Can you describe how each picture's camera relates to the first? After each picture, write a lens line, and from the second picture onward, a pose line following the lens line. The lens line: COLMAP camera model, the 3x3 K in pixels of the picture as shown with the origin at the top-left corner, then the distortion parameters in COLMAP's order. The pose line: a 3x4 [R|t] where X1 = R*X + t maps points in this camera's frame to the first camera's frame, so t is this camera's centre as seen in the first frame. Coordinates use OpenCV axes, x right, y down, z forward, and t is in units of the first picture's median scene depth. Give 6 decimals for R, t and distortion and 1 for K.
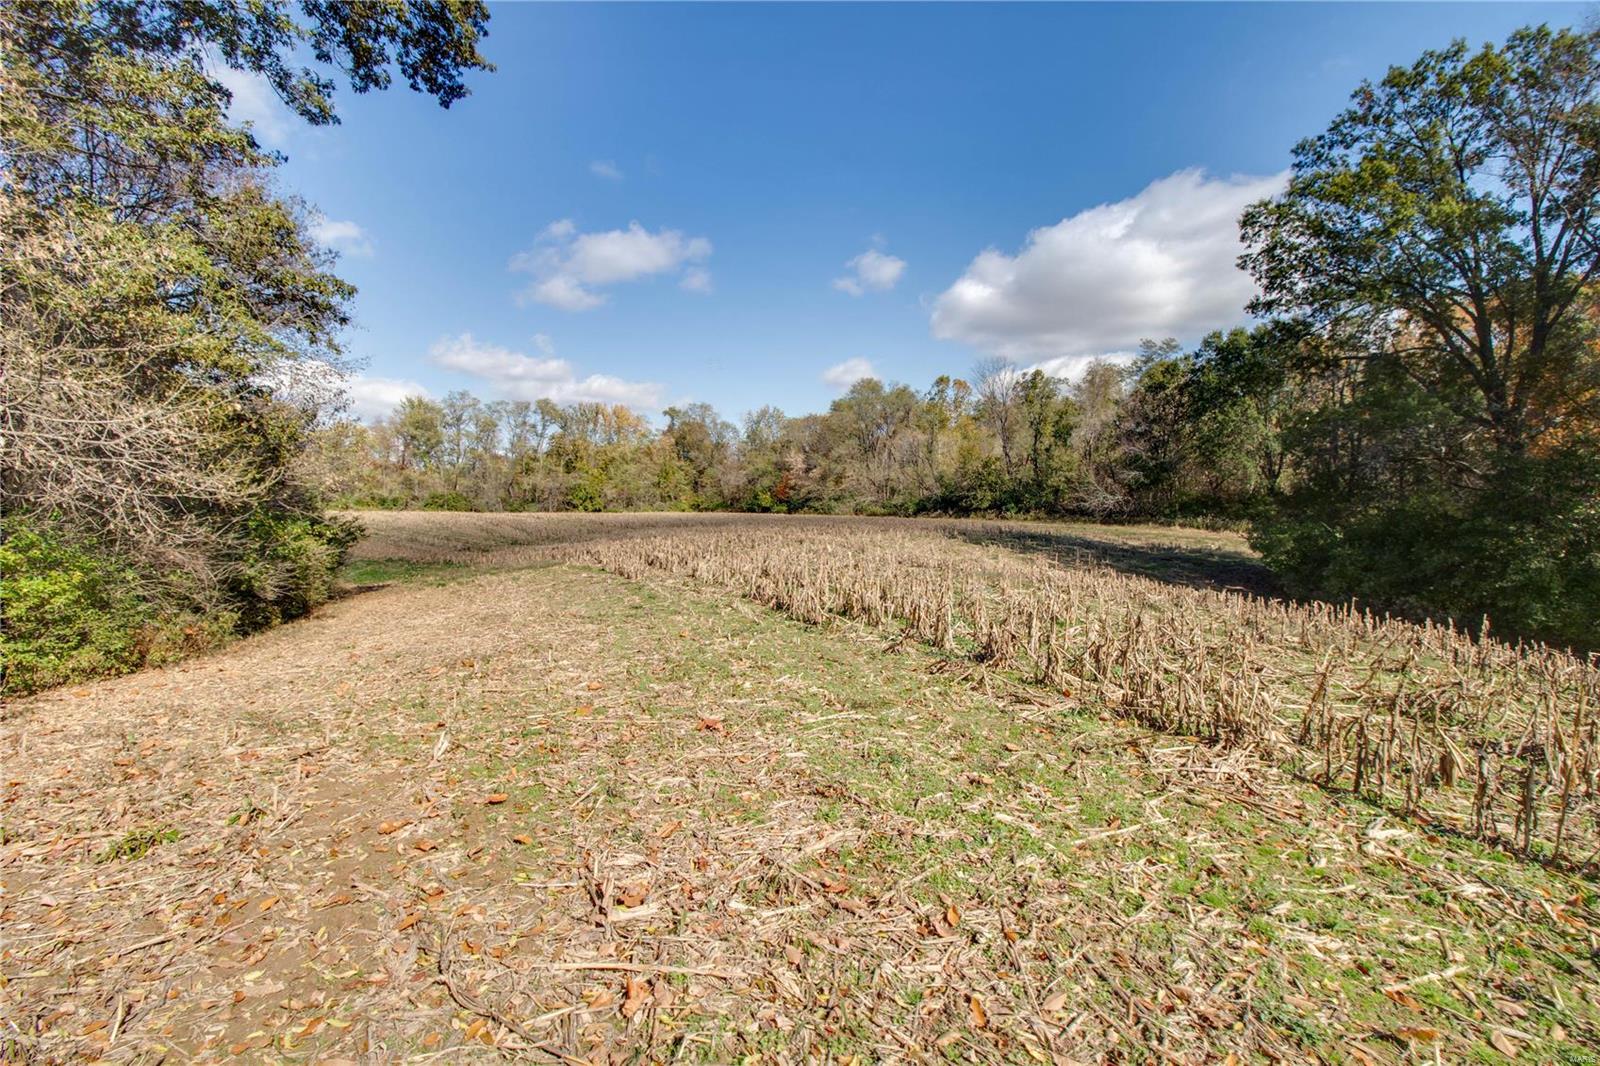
lens RADIAL K [[767.7, 0, 820.5], [0, 767.7, 515.1], [0, 0, 1]] dist [0.001226, 0.000298]
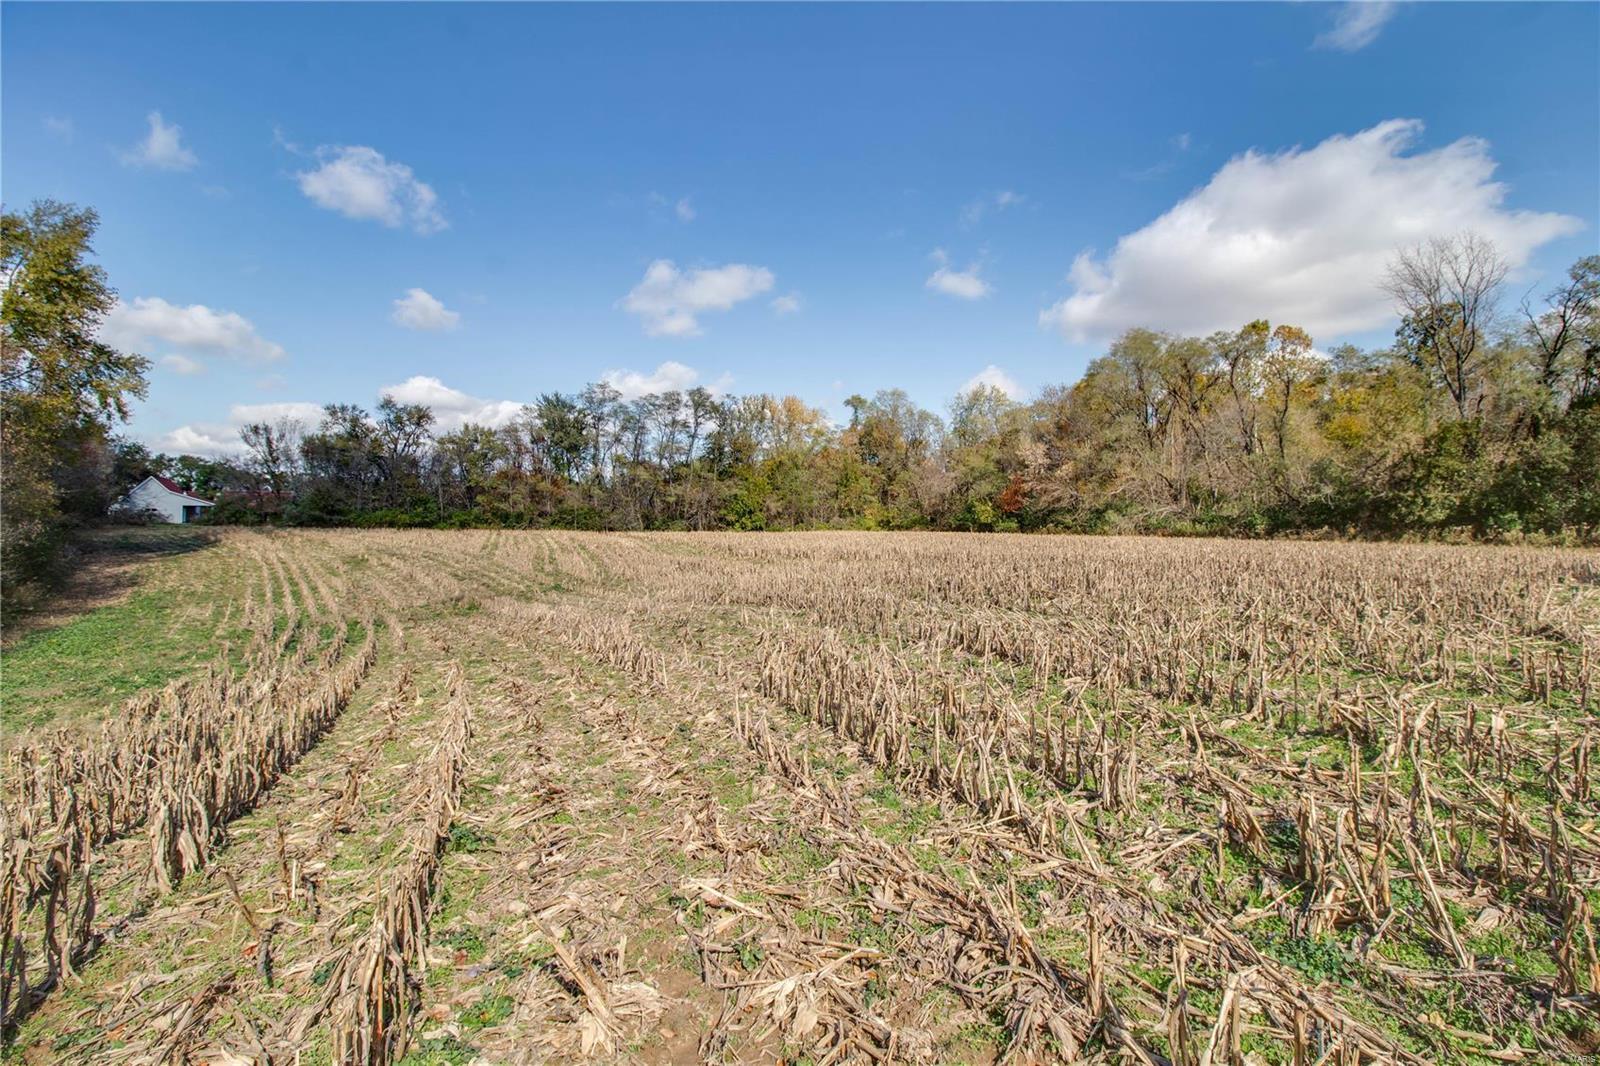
lens RADIAL K [[767.7, 0, 820.5], [0, 767.7, 515.1], [0, 0, 1]] dist [0.001226, 0.000298]
pose [[0.968395, -0.003903, -0.249391, -0.038474], [-0.003022, 0.999620, -0.027381, 0.001094], [0.249403, 0.027270, 0.968016, 0.270727]]
